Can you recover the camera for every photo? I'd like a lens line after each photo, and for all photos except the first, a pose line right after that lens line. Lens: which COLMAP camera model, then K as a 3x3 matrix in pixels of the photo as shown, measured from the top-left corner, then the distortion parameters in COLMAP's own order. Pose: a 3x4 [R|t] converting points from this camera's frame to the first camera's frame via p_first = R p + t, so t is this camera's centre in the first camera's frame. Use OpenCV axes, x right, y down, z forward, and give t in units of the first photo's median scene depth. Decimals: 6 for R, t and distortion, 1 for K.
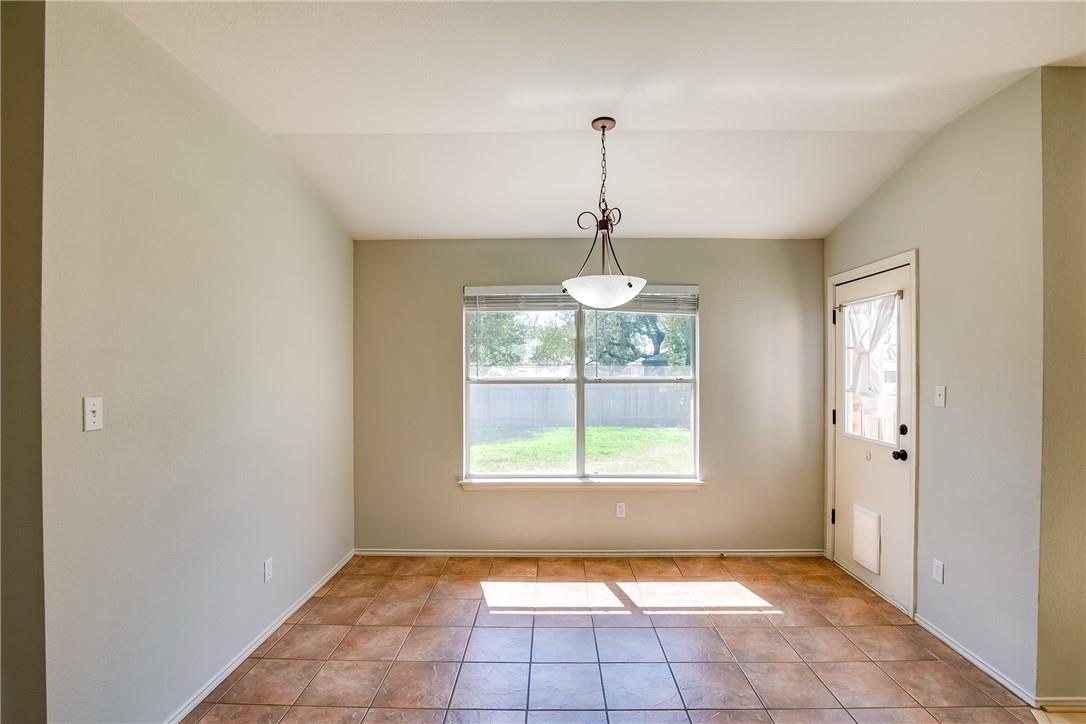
lens RADIAL K [[504.2, 0, 541.6], [0, 504.2, 366.5], [0, 0, 1]] dist [-0.030648, 0.001946]
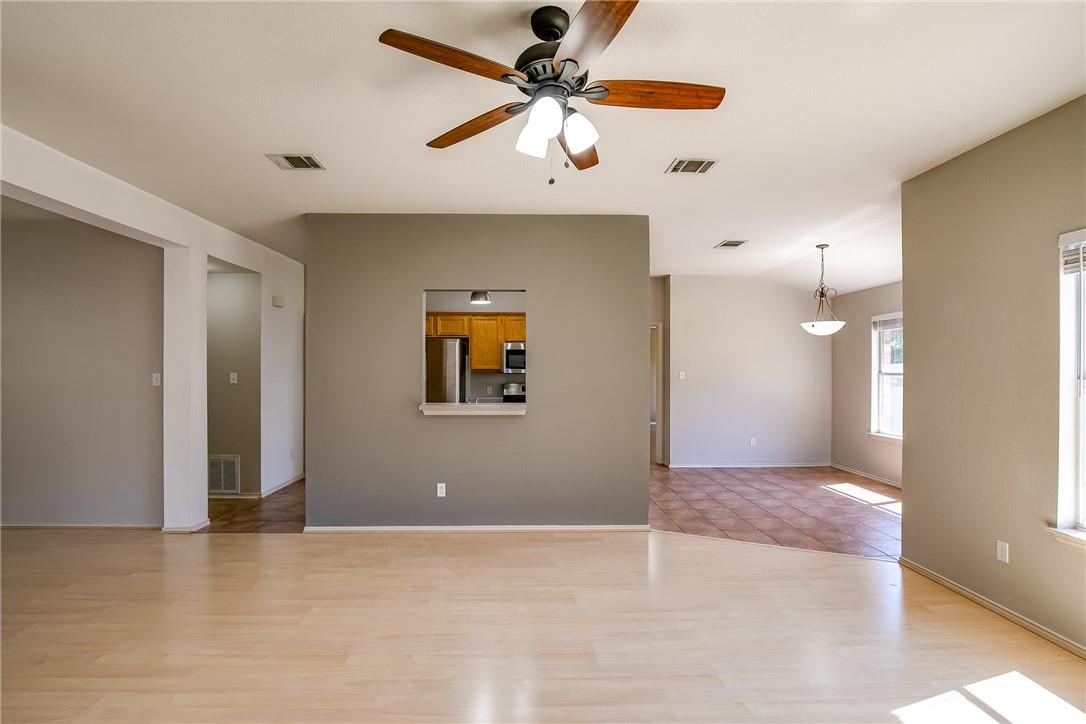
lens RADIAL K [[504.2, 0, 536.1], [0, 504.2, 365.5], [0, 0, 1]] dist [-0.030648, 0.001946]
pose [[0.048217, -0.003531, -0.998831, 1.431628], [-0.000136, 0.999994, -0.003542, 0.010201], [0.998837, 0.000307, 0.048216, -0.188205]]
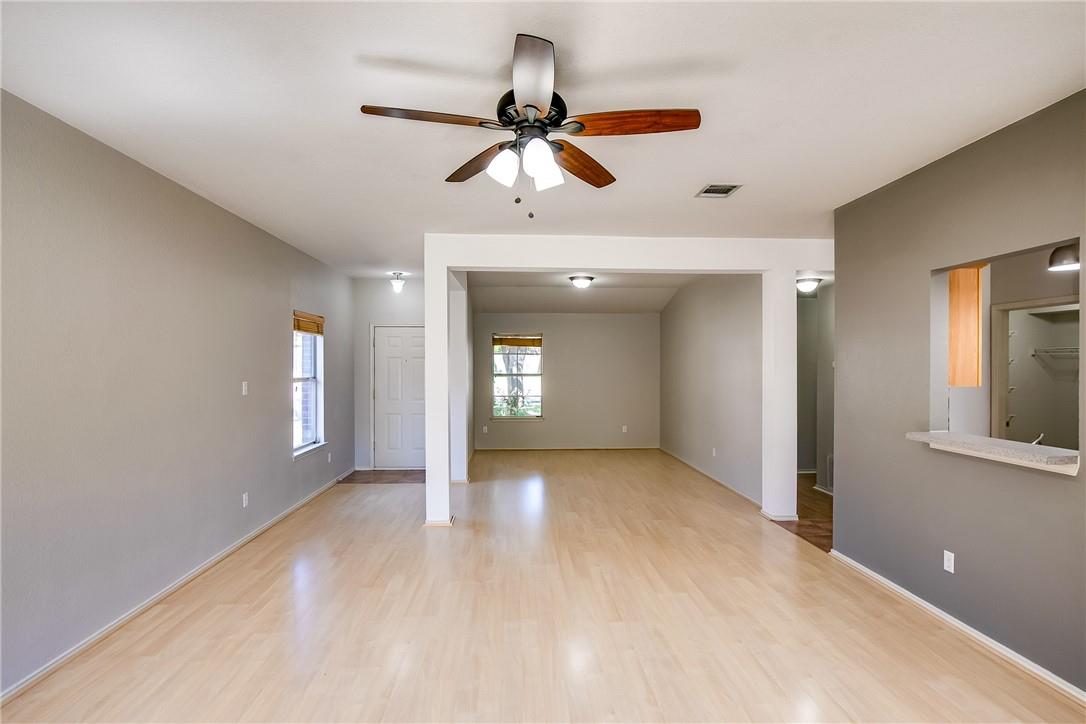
lens RADIAL K [[544.4, 0, 548.7], [0, 544.4, 364.8], [0, 0, 1]] dist [-0.001151, -0.000518]
pose [[-0.996066, 0.004303, -0.088507, 0.979761], [0.004518, 0.999987, -0.002235, -0.014499], [0.088496, -0.002626, -0.996073, 0.414775]]
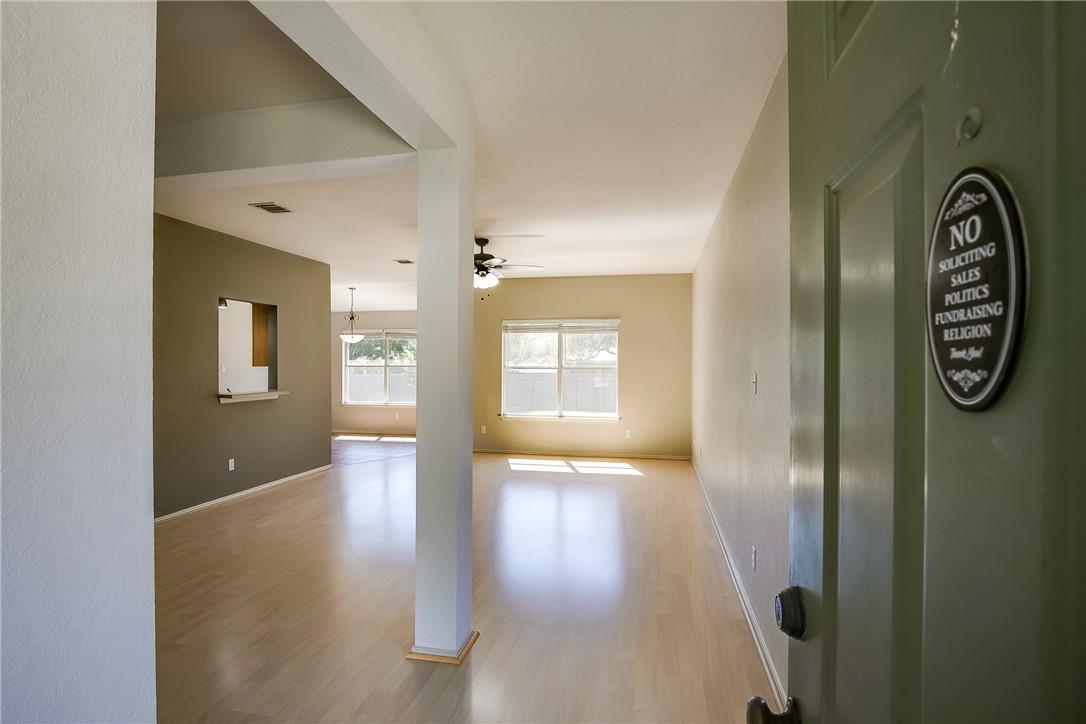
lens RADIAL K [[547.8, 0, 538.9], [0, 547.8, 363.9], [0, 0, 1]] dist [-0.034603, -0.000073]
pose [[0.982299, 0.005457, -0.187239, 1.384679], [-0.004732, 0.999979, 0.004318, 0.001899], [0.187259, -0.003355, 0.982305, -1.604822]]
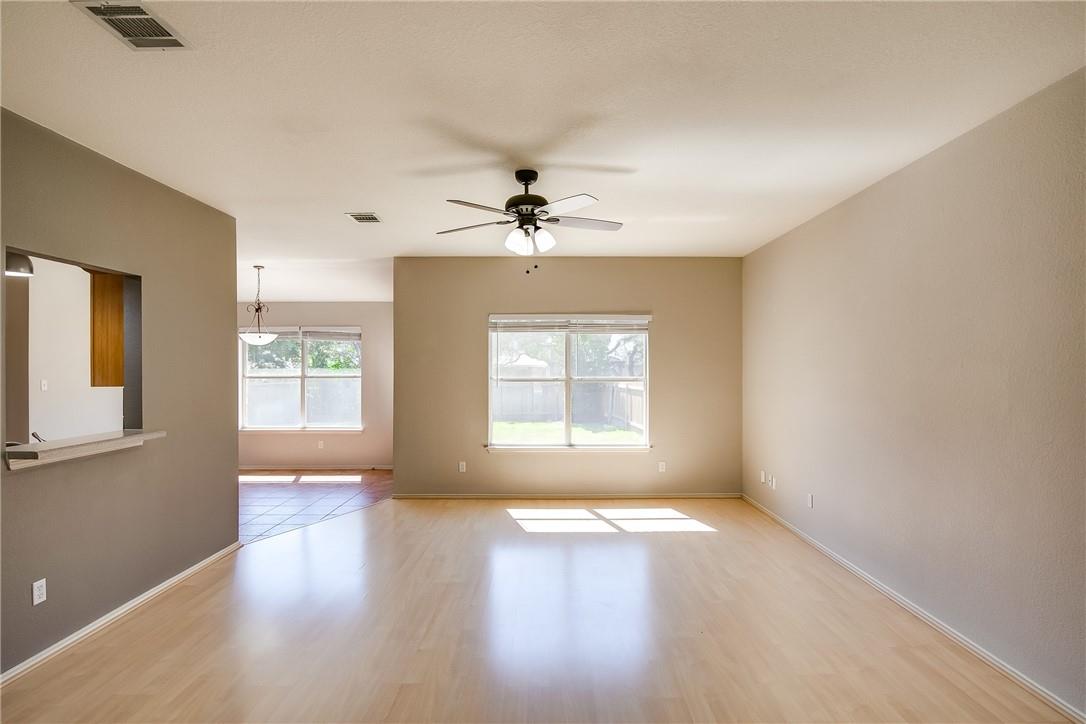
lens RADIAL K [[541.3, 0, 538.8], [0, 541.3, 364.0], [0, 0, 1]] dist [-0.016401, -0.001688]
pose [[0.999953, 0.000584, 0.009717, 0.957126], [-0.000558, 0.999996, -0.002702, -0.015053], [-0.009718, 0.002697, 0.999949, -1.043807]]
